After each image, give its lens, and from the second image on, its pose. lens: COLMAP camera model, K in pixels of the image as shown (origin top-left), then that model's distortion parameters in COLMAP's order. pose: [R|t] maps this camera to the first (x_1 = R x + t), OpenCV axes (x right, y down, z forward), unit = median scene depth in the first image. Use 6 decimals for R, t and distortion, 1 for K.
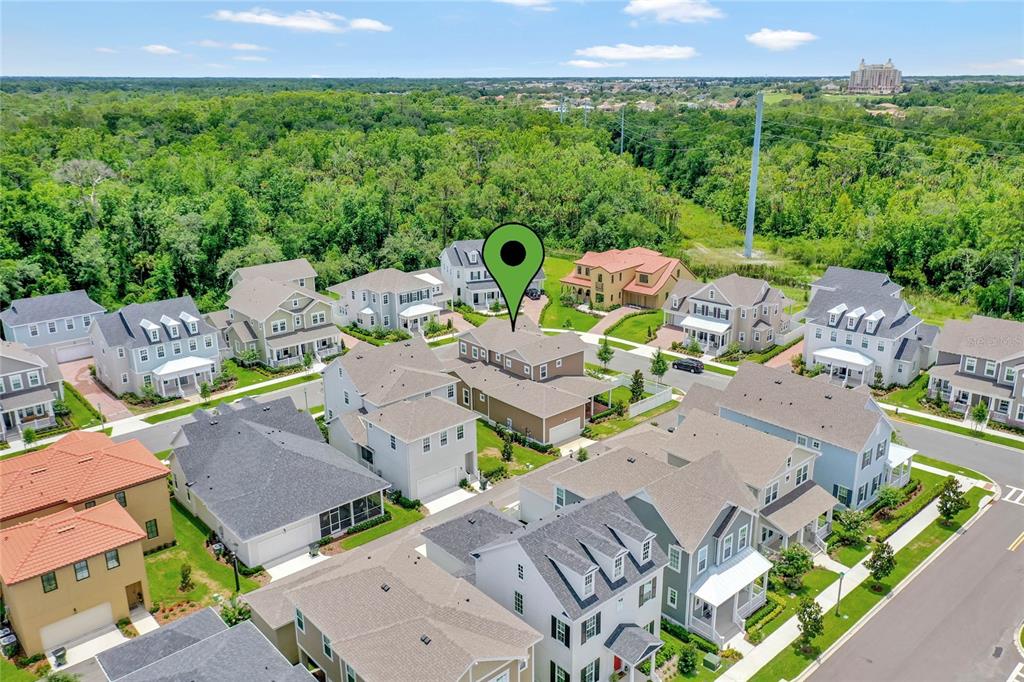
lens RADIAL K [[788.3, 0, 512.0], [0, 788.3, 341.0], [0, 0, 1]] dist [-0.000641, 0.005139]
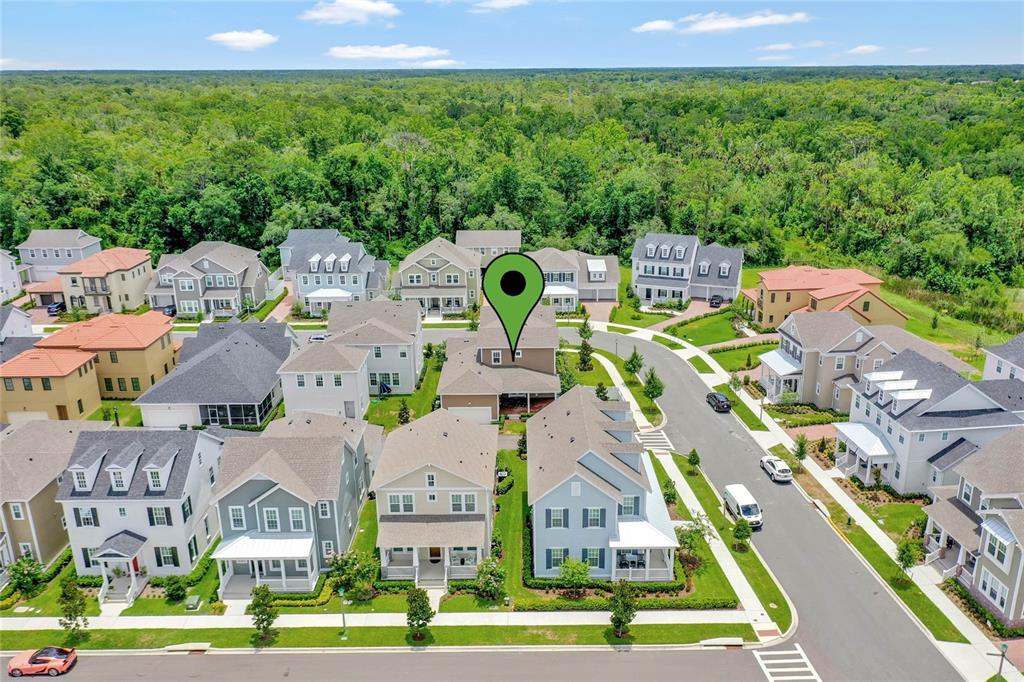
lens RADIAL K [[798.3, 0, 514.1], [0, 798.3, 294.6], [0, 0, 1]] dist [0.000383, 0.000083]
pose [[0.749273, 0.176745, -0.638241, 0.644188], [-0.202083, 0.978785, 0.033811, -0.073507], [0.630676, 0.103644, 0.769094, 0.200559]]
